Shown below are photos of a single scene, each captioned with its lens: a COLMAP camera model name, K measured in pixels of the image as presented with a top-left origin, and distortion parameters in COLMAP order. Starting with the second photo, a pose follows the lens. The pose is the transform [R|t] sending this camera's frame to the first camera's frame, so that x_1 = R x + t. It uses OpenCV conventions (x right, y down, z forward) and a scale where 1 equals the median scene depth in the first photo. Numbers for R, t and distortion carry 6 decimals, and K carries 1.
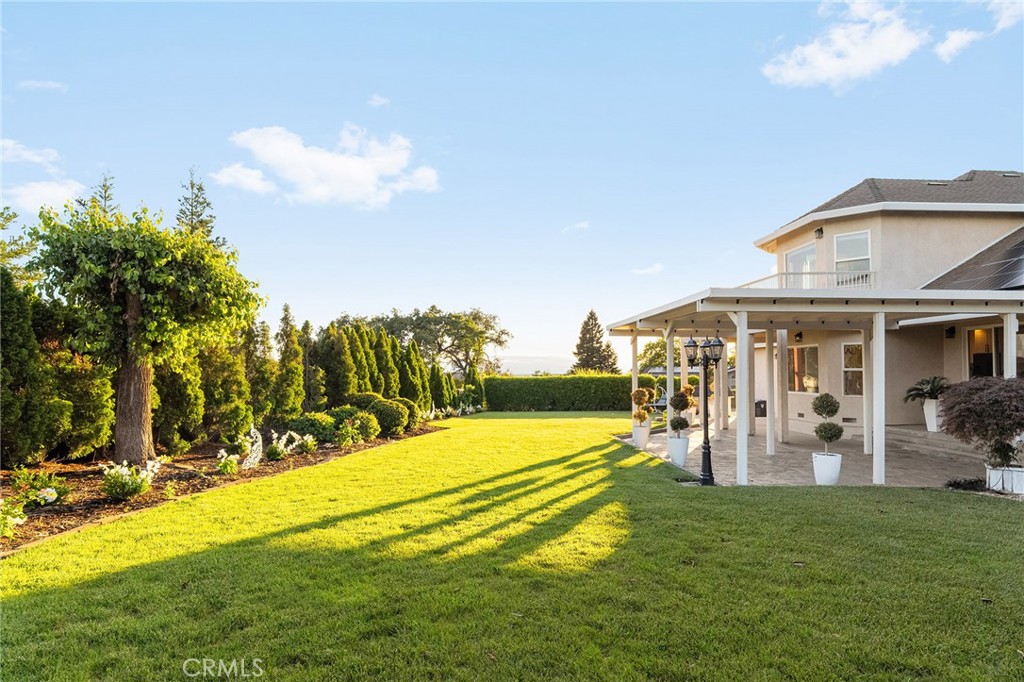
lens RADIAL K [[562.1, 0, 524.6], [0, 562.1, 359.1], [0, 0, 1]] dist [-0.002895, -0.000672]
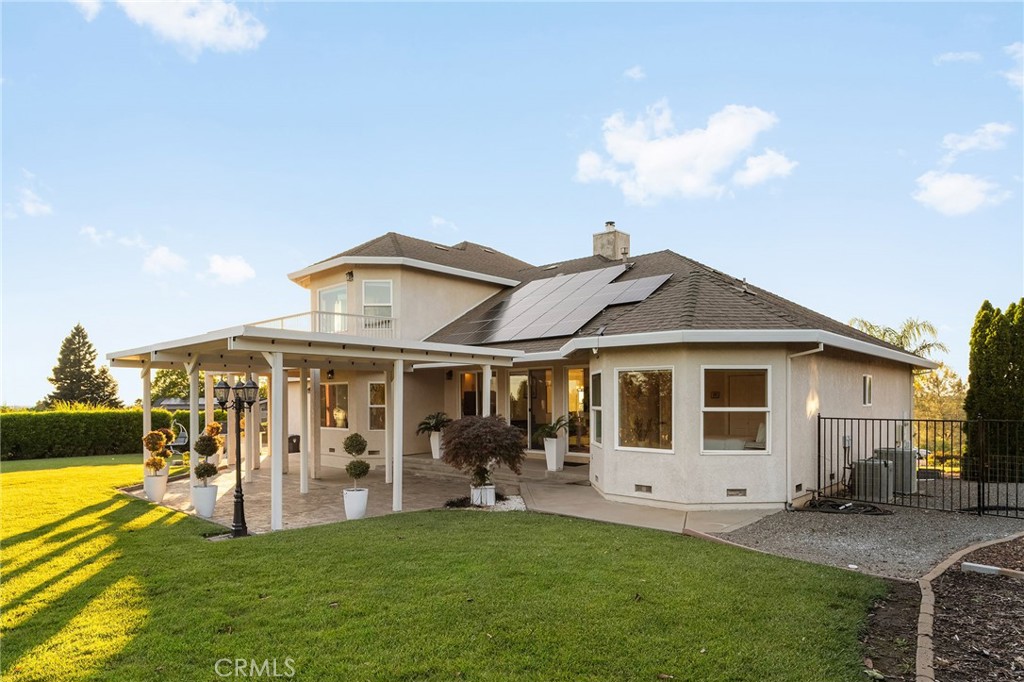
lens RADIAL K [[586.8, 0, 512.9], [0, 586.8, 404.6], [0, 0, 1]] dist [-0.002426, -0.001017]
pose [[0.726154, -0.005197, 0.687512, -0.011582], [-0.012965, 0.999690, 0.021250, -0.015858], [-0.687410, -0.024344, 0.725862, -0.014390]]
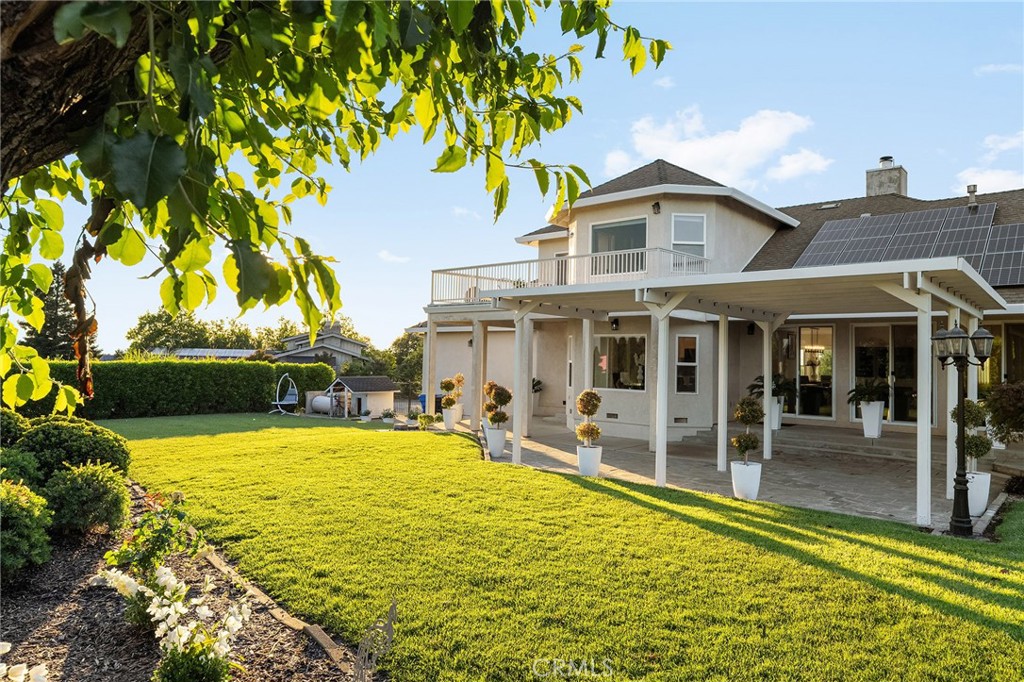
lens RADIAL K [[638.1, 0, 512.0], [0, 638.1, 341.0], [0, 0, 1]] dist [0.000815, 0.000118]
pose [[0.700959, 0.035111, 0.712337, -0.446536], [-0.035471, 0.999268, -0.014348, 0.007315], [-0.712319, -0.015210, 0.701691, 0.608537]]
